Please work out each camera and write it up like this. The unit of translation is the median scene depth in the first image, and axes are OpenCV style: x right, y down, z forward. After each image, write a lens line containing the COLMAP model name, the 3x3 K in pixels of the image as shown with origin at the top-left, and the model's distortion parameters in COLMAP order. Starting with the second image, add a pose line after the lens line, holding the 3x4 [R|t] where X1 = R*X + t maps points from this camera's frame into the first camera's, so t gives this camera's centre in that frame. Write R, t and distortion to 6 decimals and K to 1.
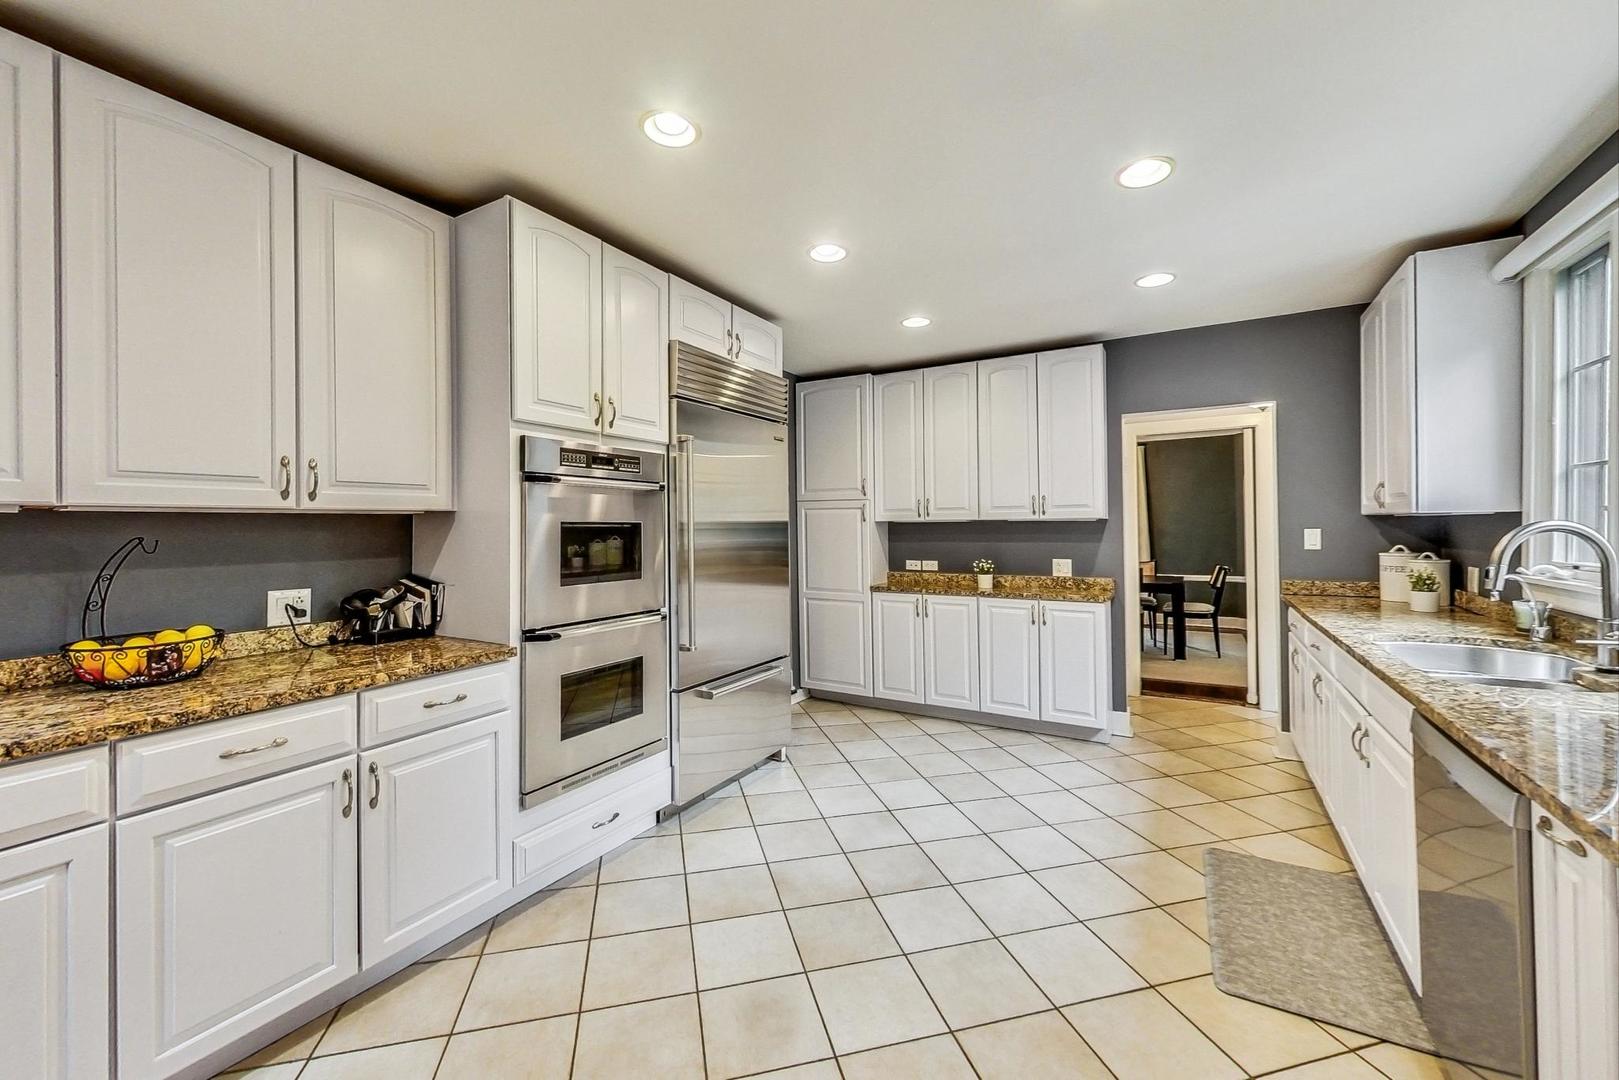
lens RADIAL K [[631.1, 0, 809.5], [0, 631.1, 540.0], [0, 0, 1]] dist [-0.000995, -0.000423]
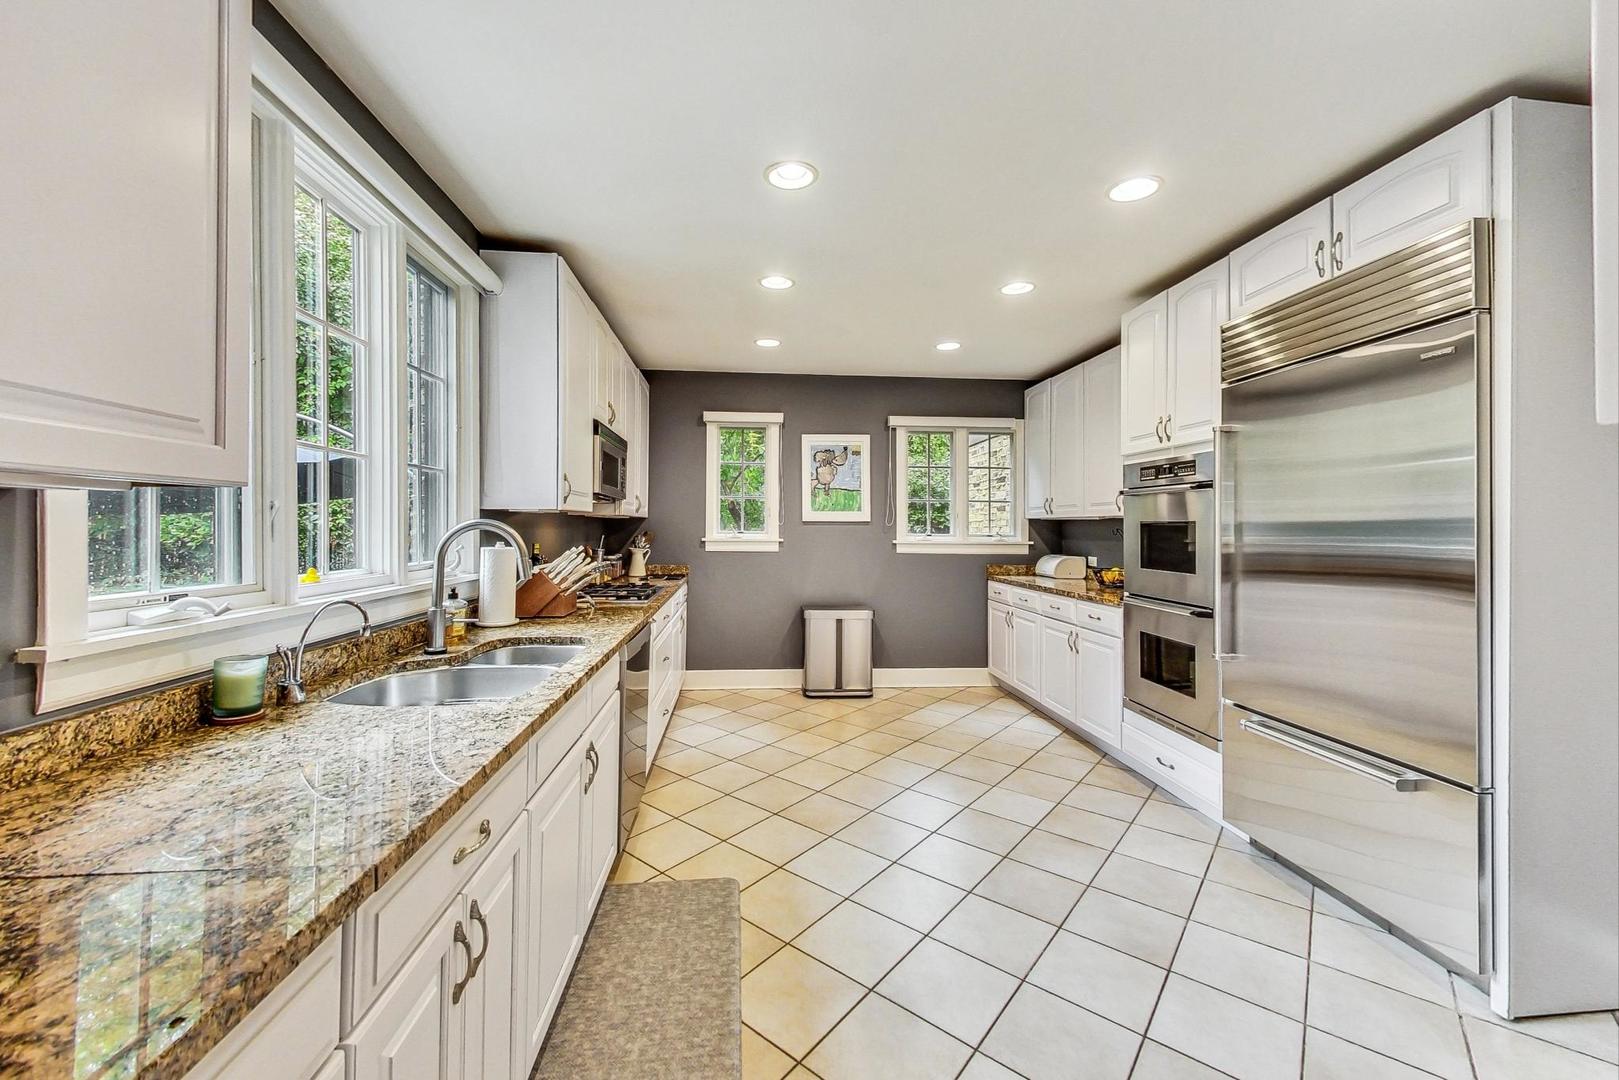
lens RADIAL K [[631.1, 0, 809.5], [0, 631.1, 540.0], [0, 0, 1]] dist [-0.000995, -0.000423]
pose [[-0.812288, 0.025295, -0.582708, 0.972666], [0.003971, 0.999276, 0.037842, -0.040757], [0.583243, 0.028425, -0.811800, 1.625460]]
